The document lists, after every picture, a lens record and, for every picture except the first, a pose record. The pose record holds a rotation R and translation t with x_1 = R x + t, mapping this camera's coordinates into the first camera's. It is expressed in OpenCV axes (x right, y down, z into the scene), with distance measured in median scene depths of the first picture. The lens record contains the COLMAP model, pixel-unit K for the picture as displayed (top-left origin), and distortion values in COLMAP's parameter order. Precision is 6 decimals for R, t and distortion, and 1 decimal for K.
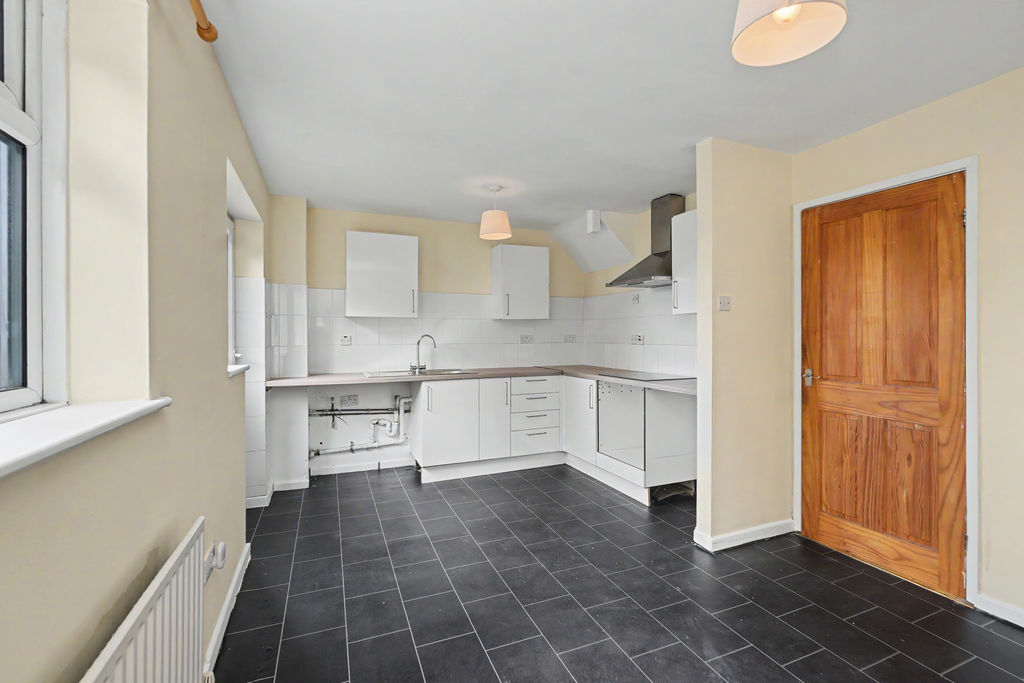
lens RADIAL K [[451.3, 0, 509.6], [0, 451.3, 336.5], [0, 0, 1]] dist [-0.001995, -0.000514]
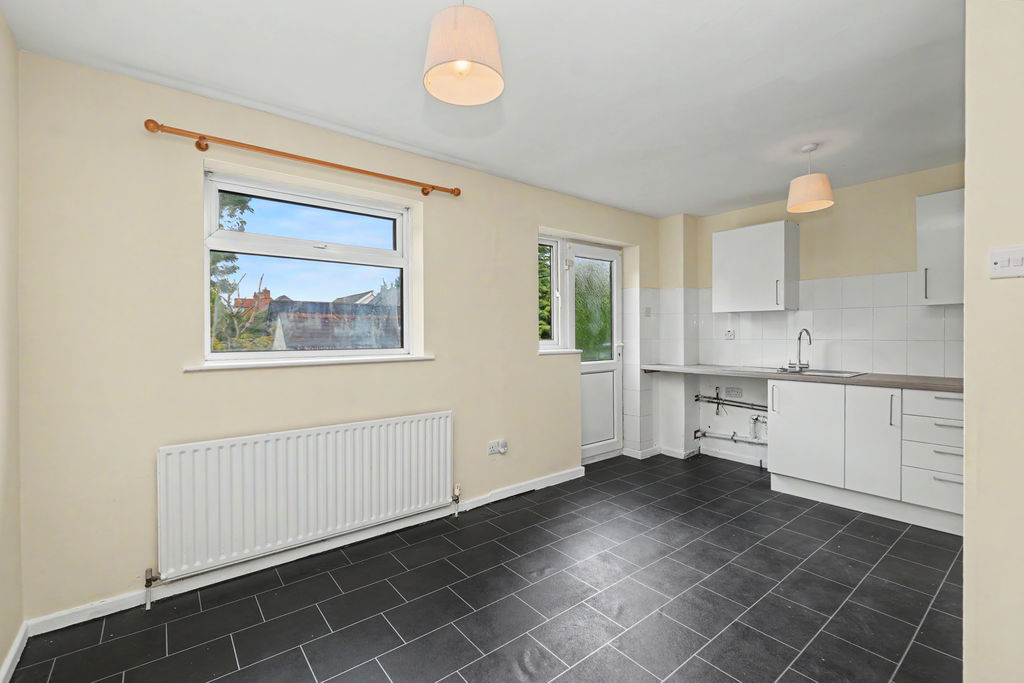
lens RADIAL K [[451.3, 0, 510.7], [0, 451.3, 340.0], [0, 0, 1]] dist [-0.001995, -0.000514]
pose [[0.288541, 0.020584, -0.957246, 0.528487], [-0.001052, 0.999775, 0.021181, -0.000889], [0.957467, -0.005104, 0.288497, 0.221066]]
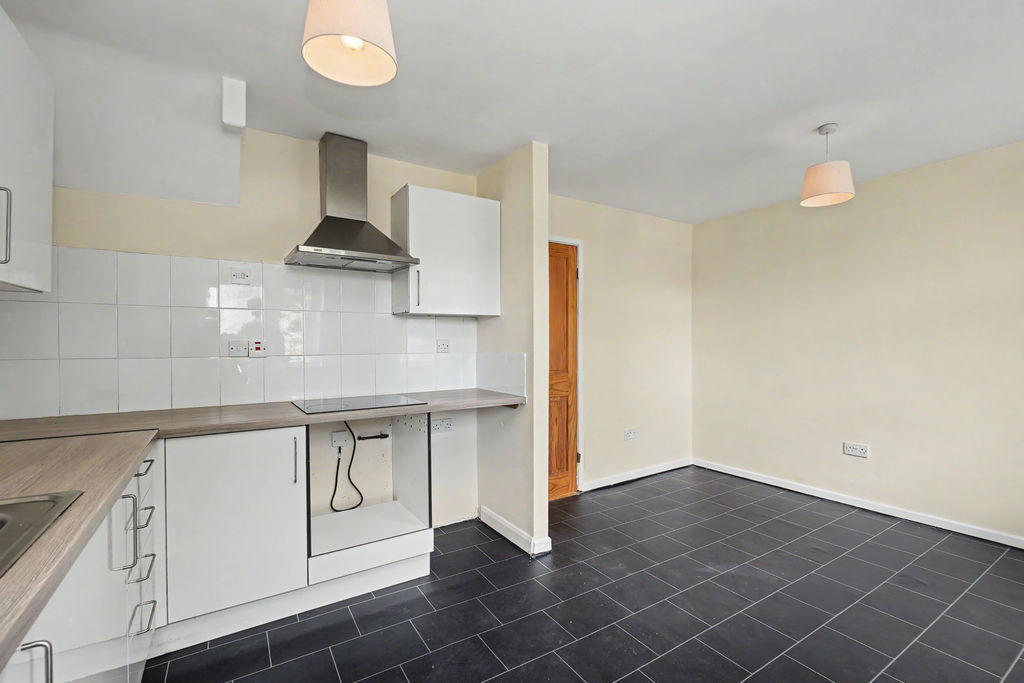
lens RADIAL K [[451.3, 0, 512.3], [0, 451.3, 344.4], [0, 0, 1]] dist [-0.001995, -0.000514]
pose [[-0.181923, -0.001312, 0.983312, -0.362368], [0.004593, 0.999987, 0.002184, 0.001752], [-0.983302, 0.004913, -0.181915, 0.828490]]
